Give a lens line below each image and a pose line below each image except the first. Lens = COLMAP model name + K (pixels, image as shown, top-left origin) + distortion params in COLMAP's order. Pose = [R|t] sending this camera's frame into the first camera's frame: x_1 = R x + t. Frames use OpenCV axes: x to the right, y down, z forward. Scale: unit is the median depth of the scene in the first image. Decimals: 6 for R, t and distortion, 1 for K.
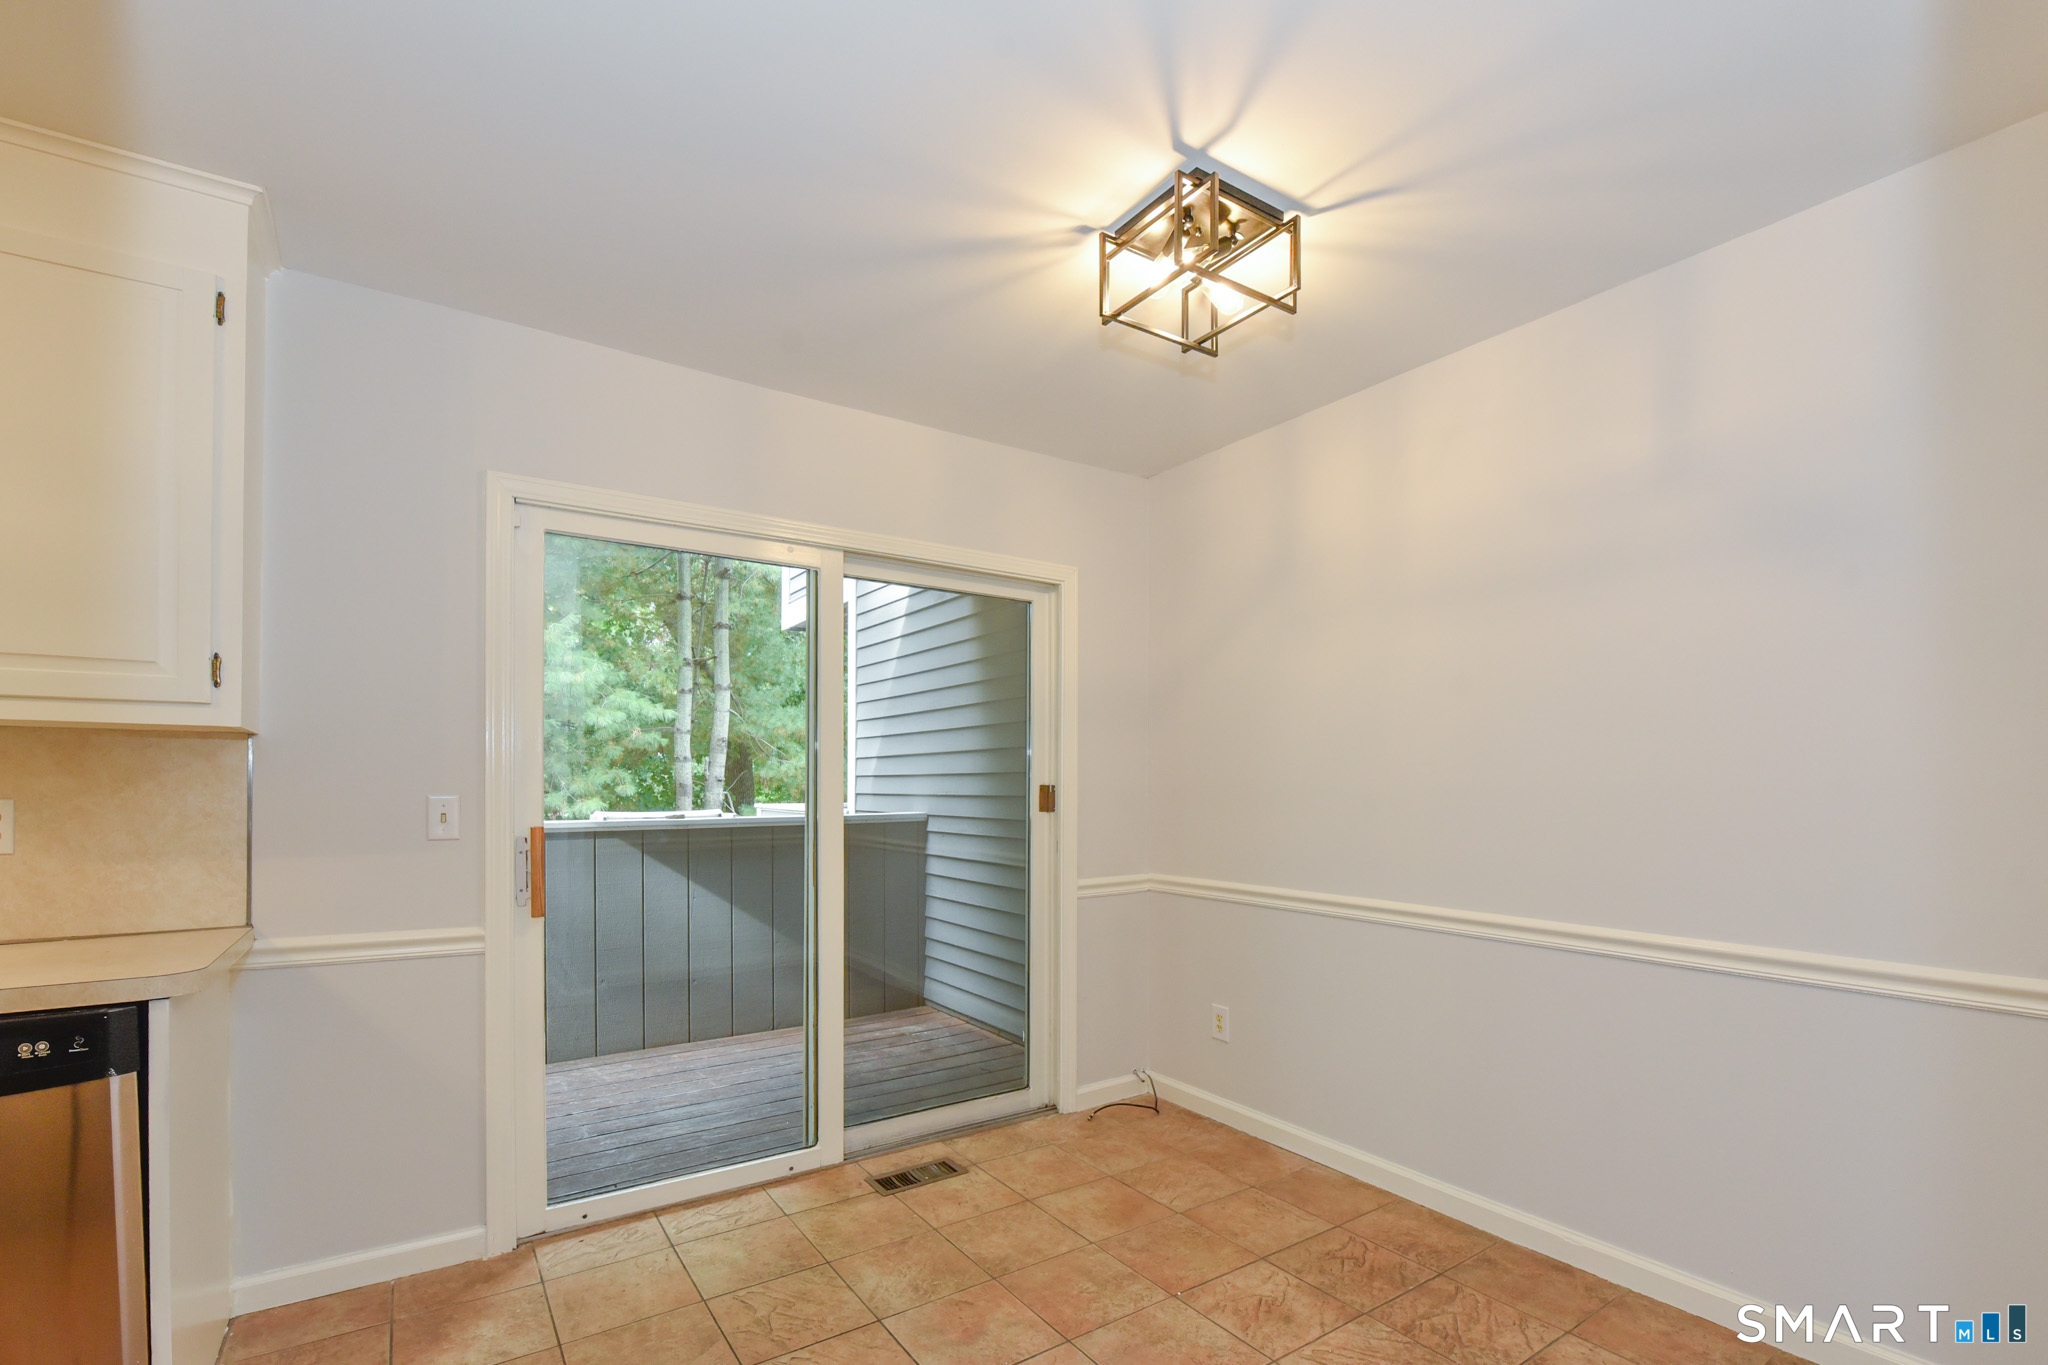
lens RADIAL K [[915.5, 0, 1025.8], [0, 915.5, 782.2], [0, 0, 1]] dist [-0.018789, 0.000024]
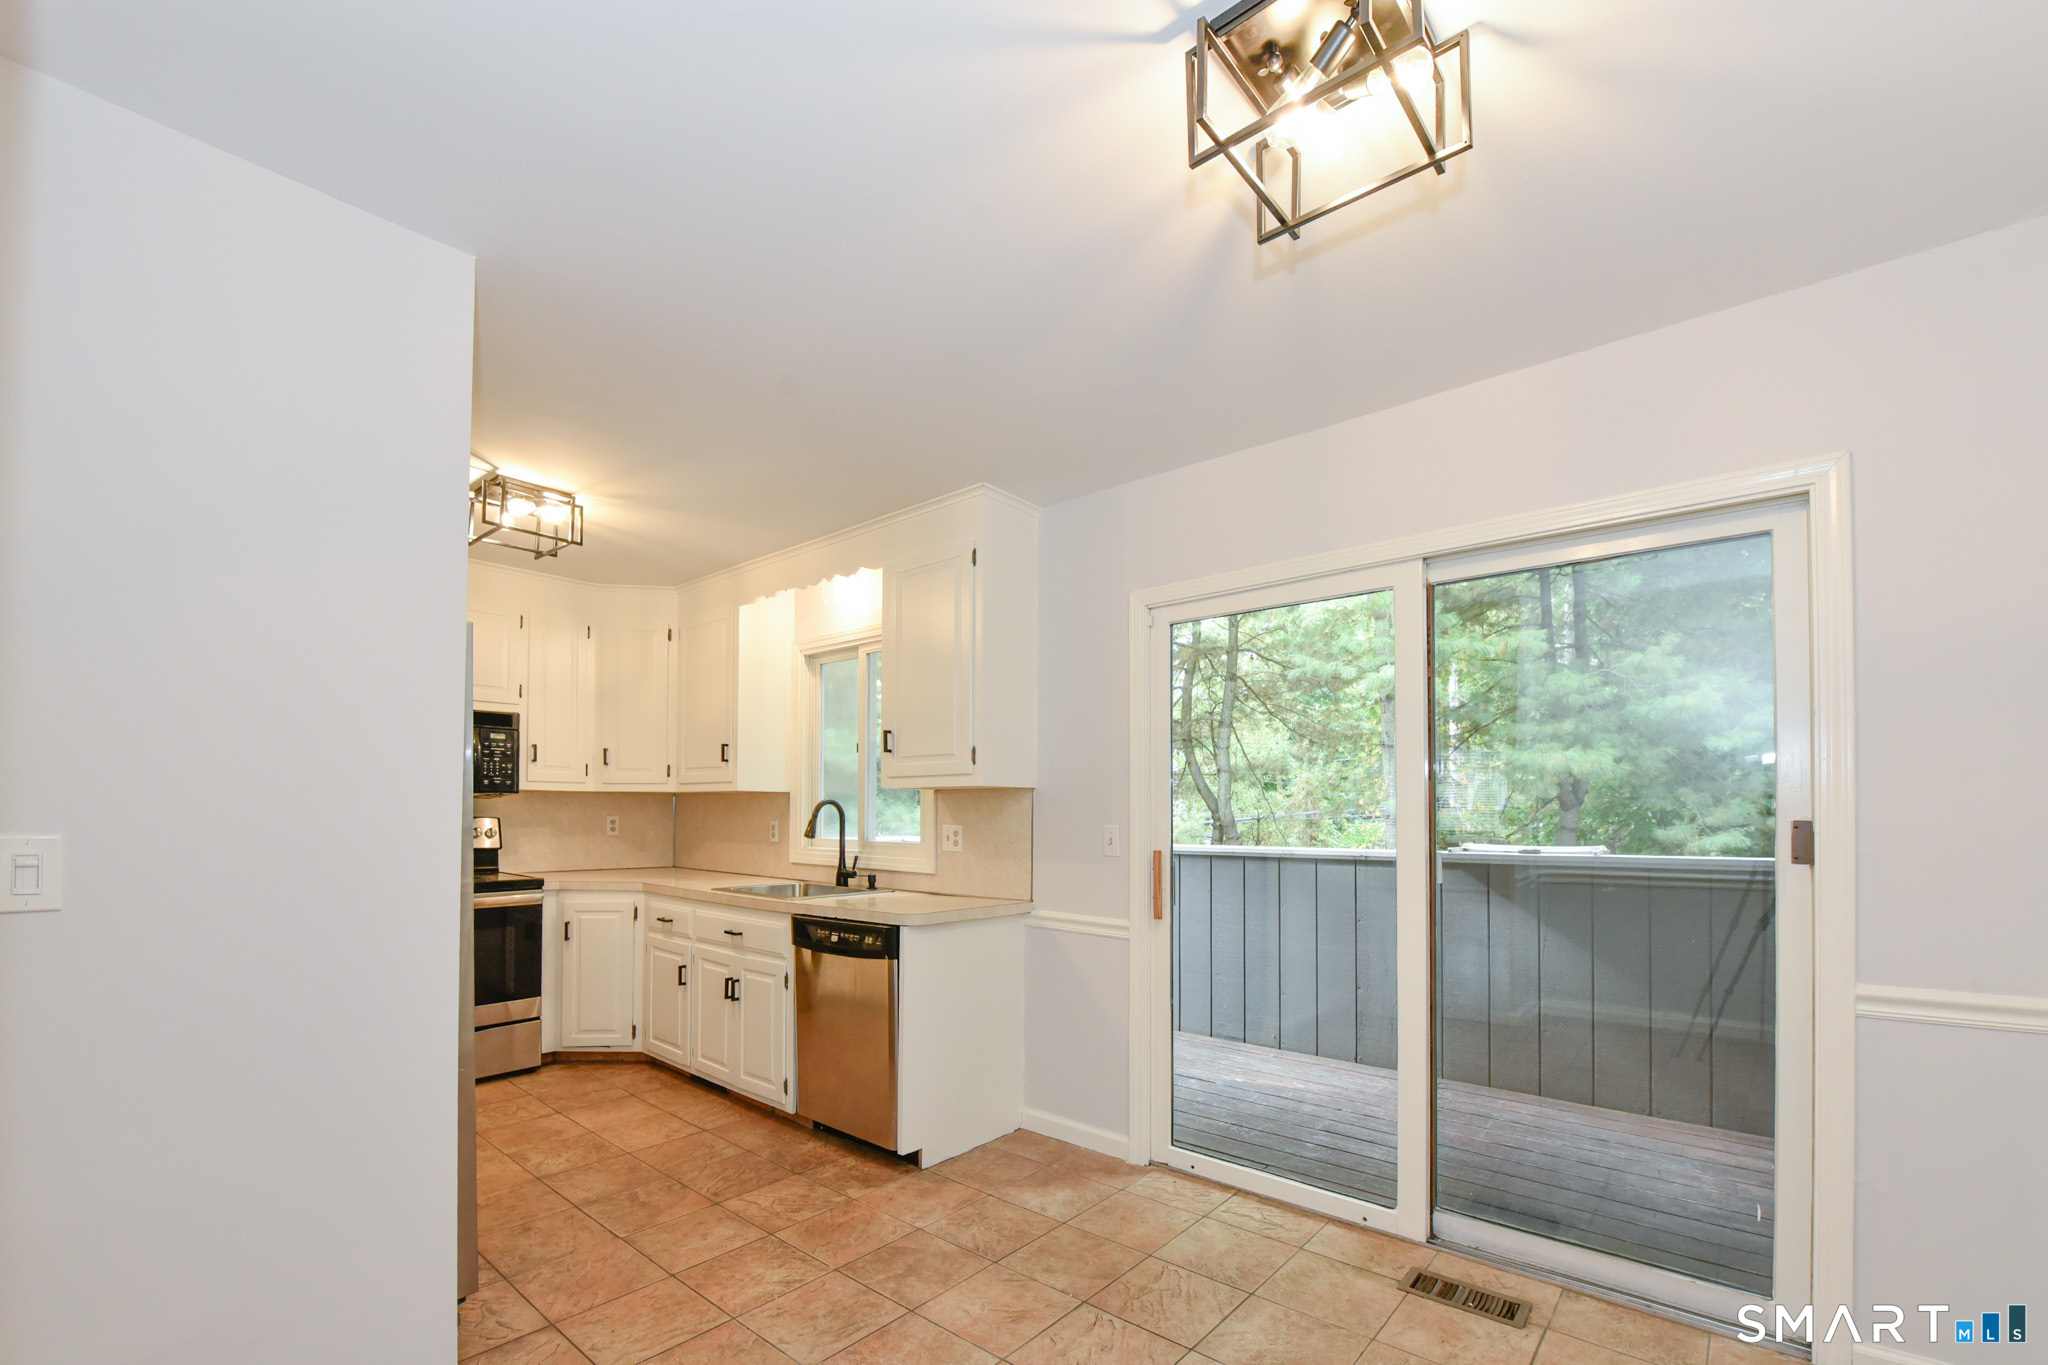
lens RADIAL K [[861.4, 0, 1032.2], [0, 861.4, 796.9], [0, 0, 1]] dist [-0.014788, -0.000033]
pose [[0.266842, -0.020170, -0.963529, 0.626619], [0.002063, 0.999791, -0.020358, -0.003047], [0.963738, 0.003445, 0.266828, 0.499918]]
